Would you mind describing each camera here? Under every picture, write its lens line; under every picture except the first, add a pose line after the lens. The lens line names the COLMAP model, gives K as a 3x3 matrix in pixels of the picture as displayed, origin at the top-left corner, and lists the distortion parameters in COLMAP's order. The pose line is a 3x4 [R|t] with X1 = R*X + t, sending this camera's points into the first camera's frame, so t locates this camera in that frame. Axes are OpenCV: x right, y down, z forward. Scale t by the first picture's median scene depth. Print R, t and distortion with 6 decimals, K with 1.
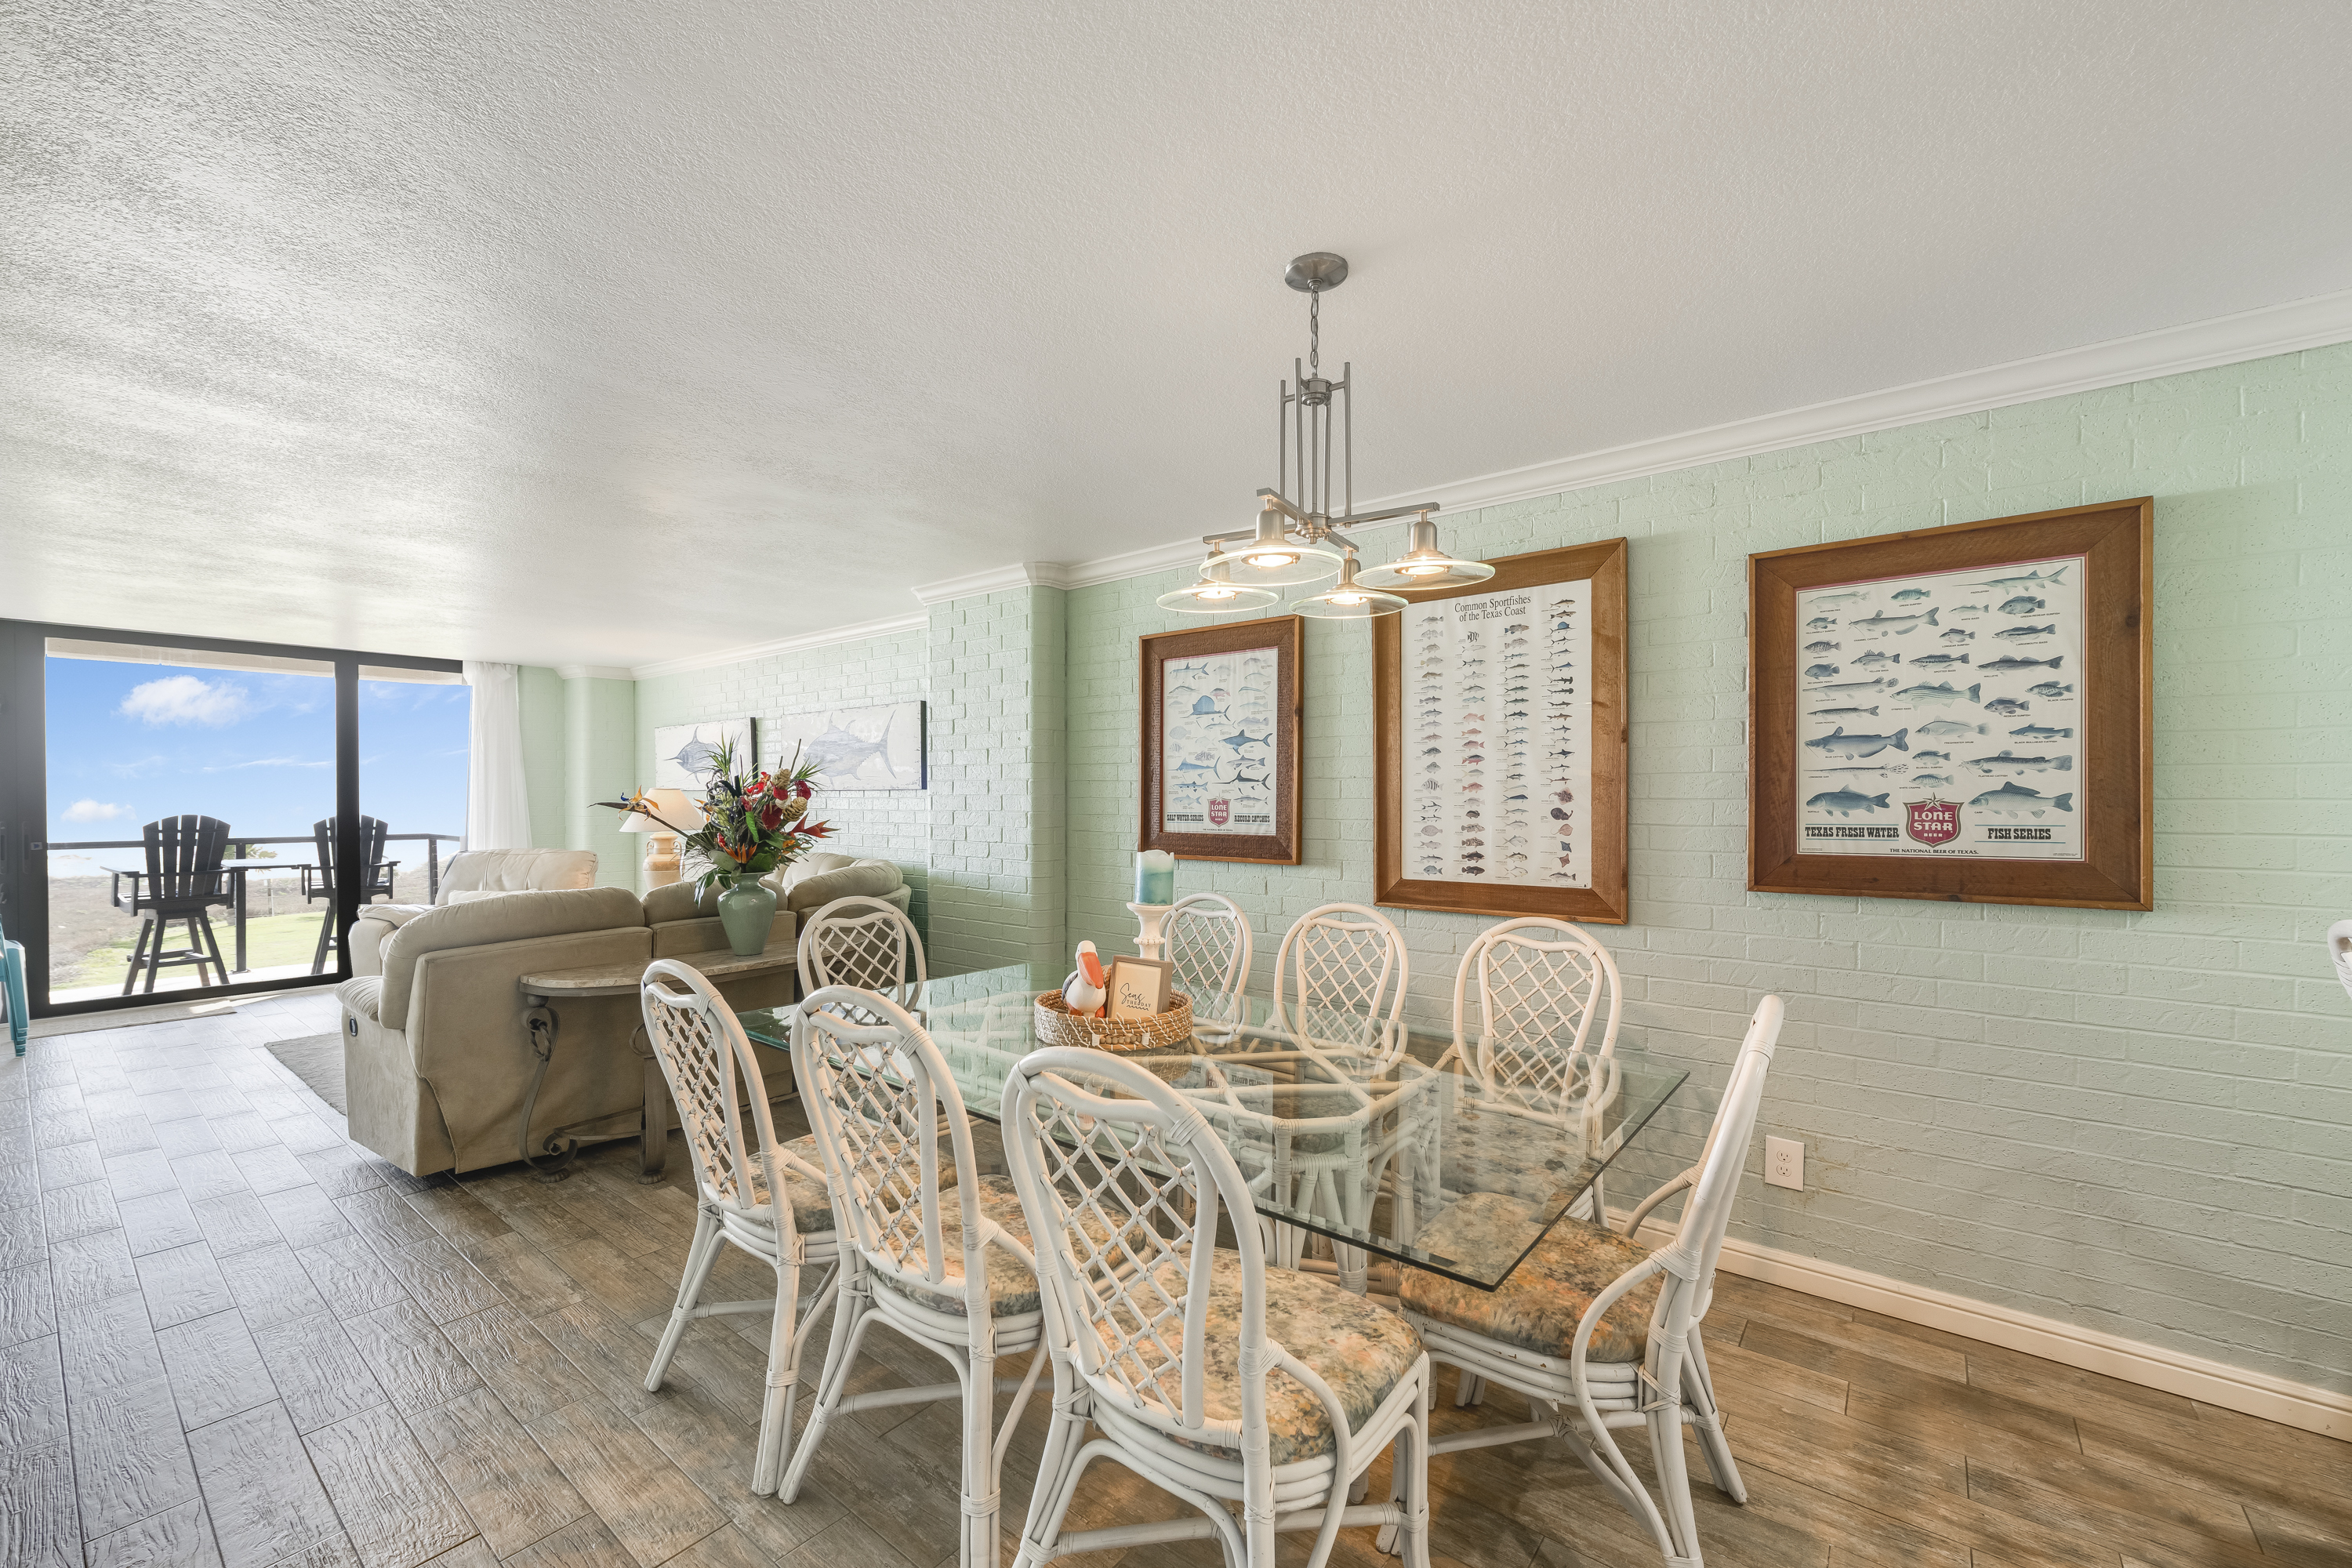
lens RADIAL K [[945.4, 0, 1172.5], [0, 945.4, 800.0], [0, 0, 1]] dist [0.002342, 0.000469]
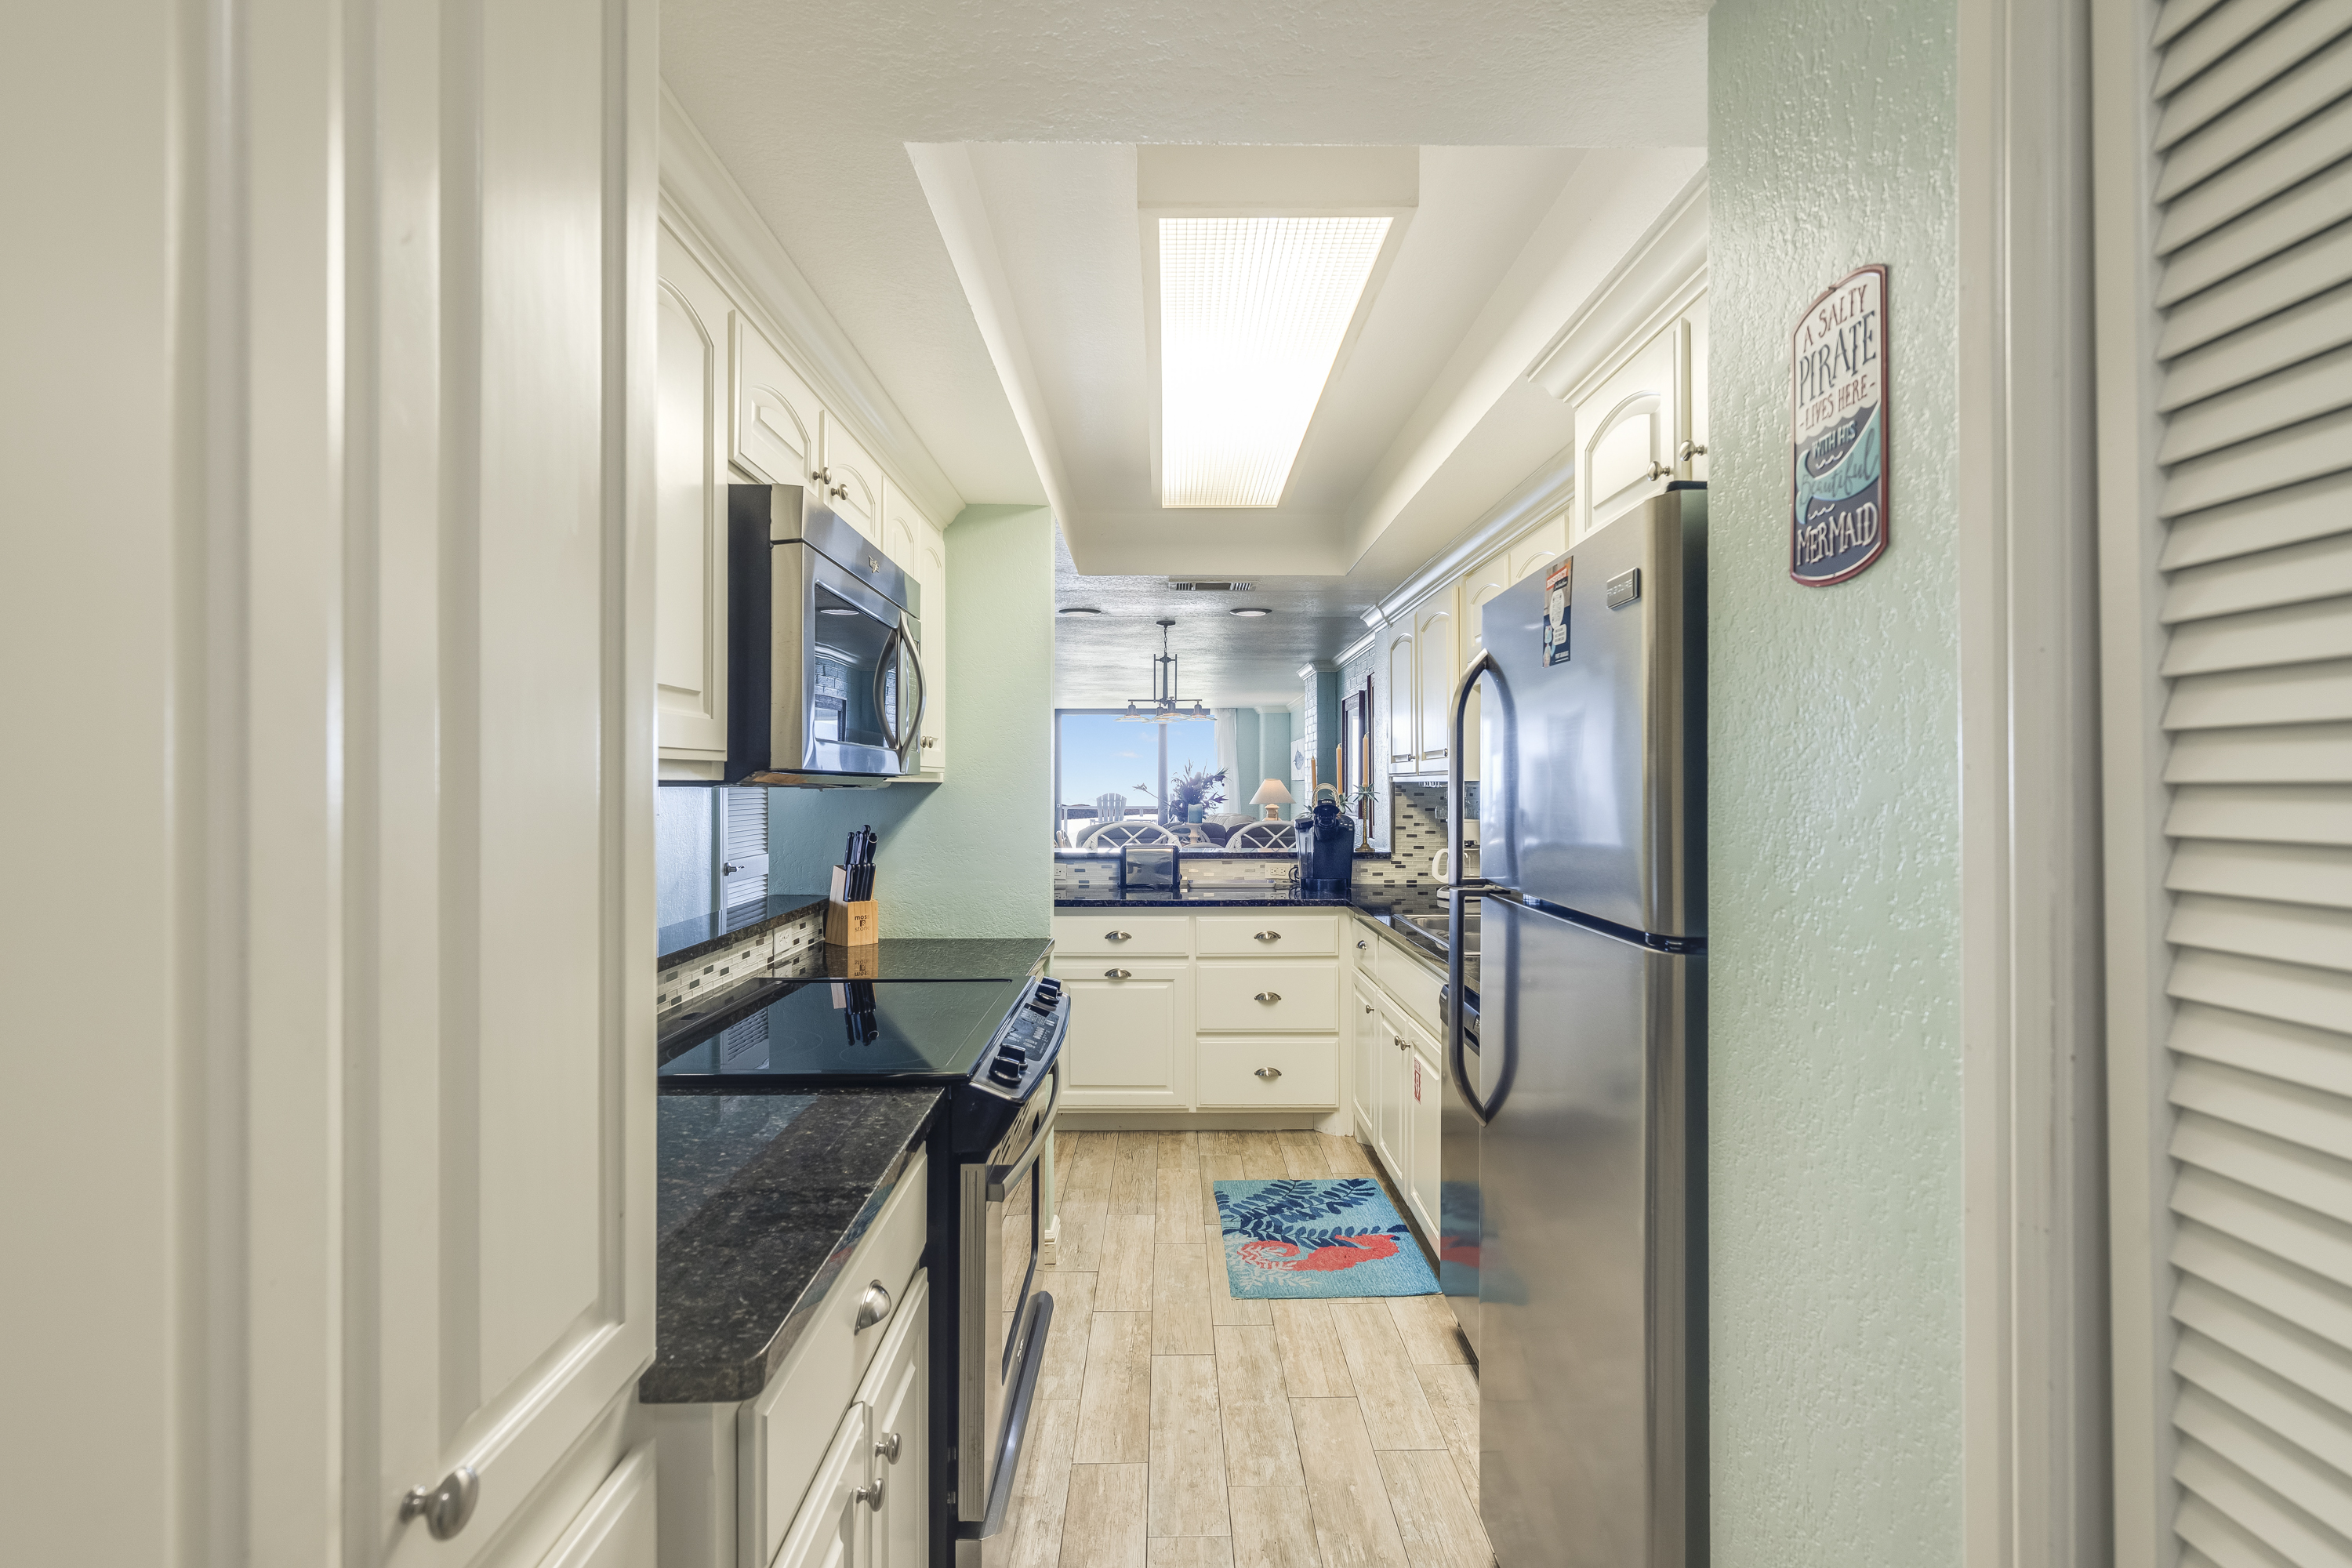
lens RADIAL K [[1069.2, 0, 1184.9], [0, 1069.2, 781.7], [0, 0, 1]] dist [-0.000418, -0.000304]
pose [[0.644219, -0.002017, -0.764838, 1.783633], [-0.002927, 0.999983, -0.005102, 0.004357], [0.764835, 0.005525, 0.644202, -0.780994]]
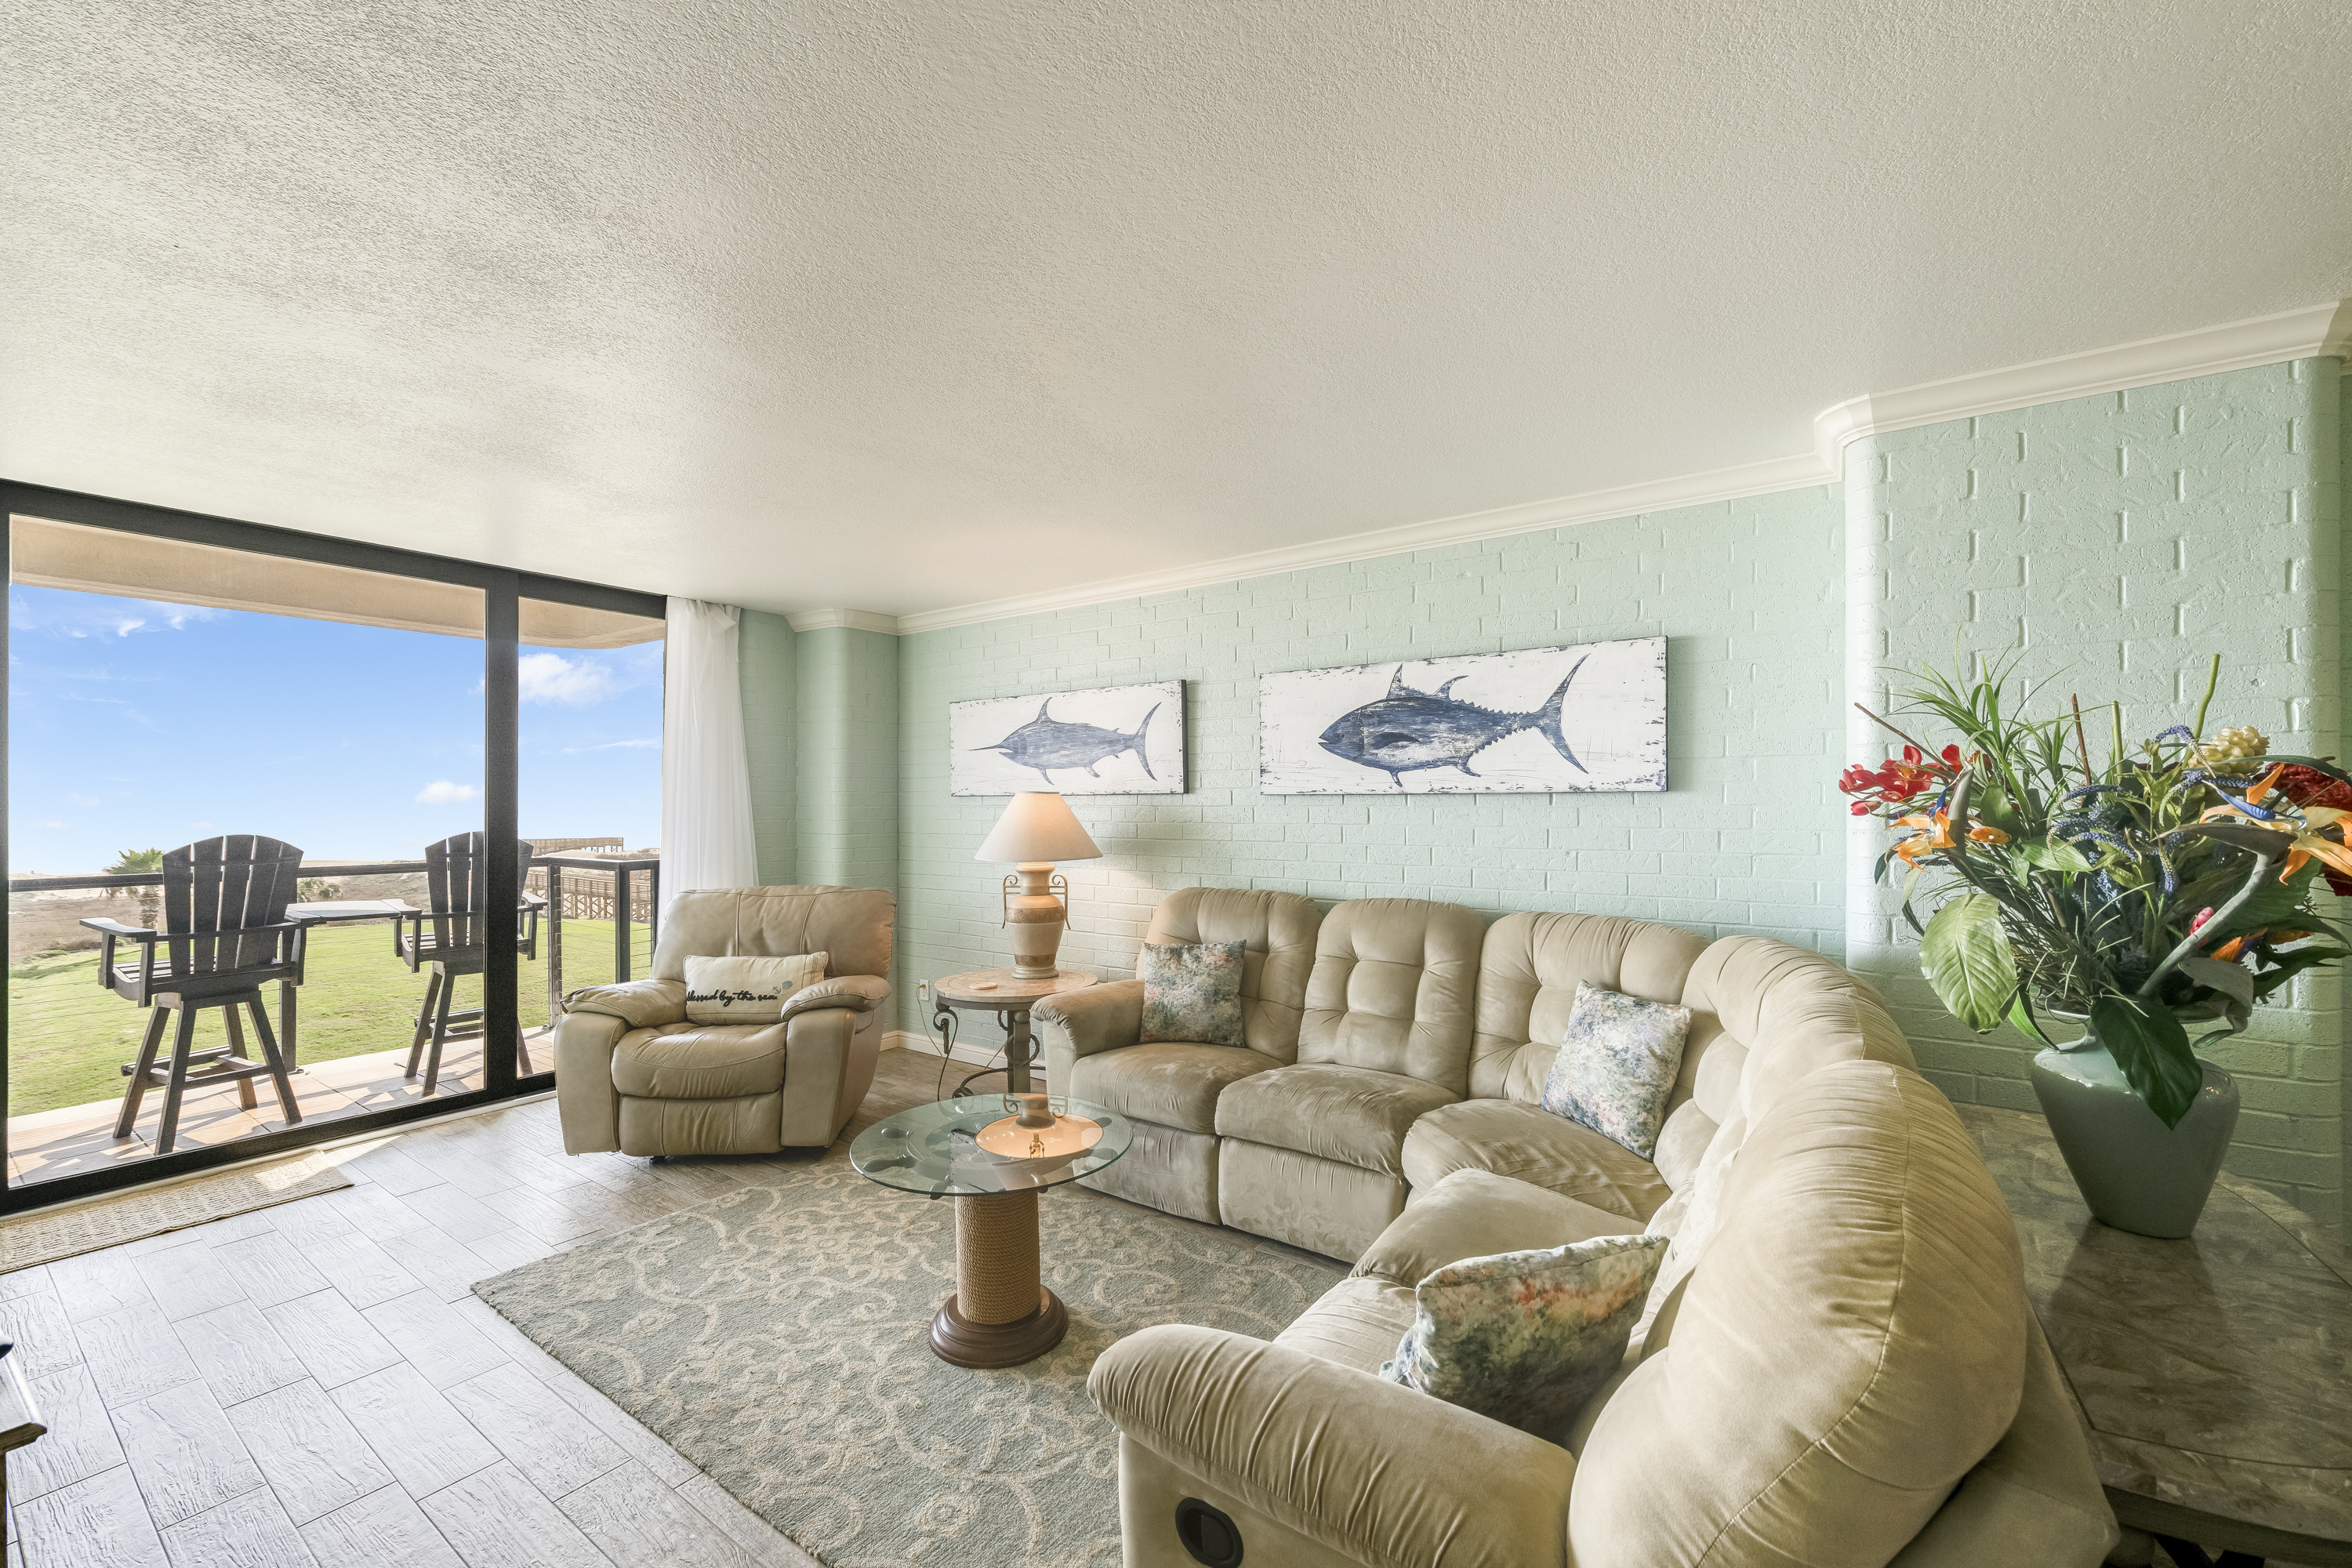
lens RADIAL K [[921.3, 0, 1172.2], [0, 921.3, 786.5], [0, 0, 1]] dist [-0.000659, -0.000281]
pose [[0.997877, 0.000815, 0.065116, -1.038275], [0.000715, 0.999724, -0.023466, -0.002078], [-0.065117, 0.023463, 0.997602, 0.808487]]
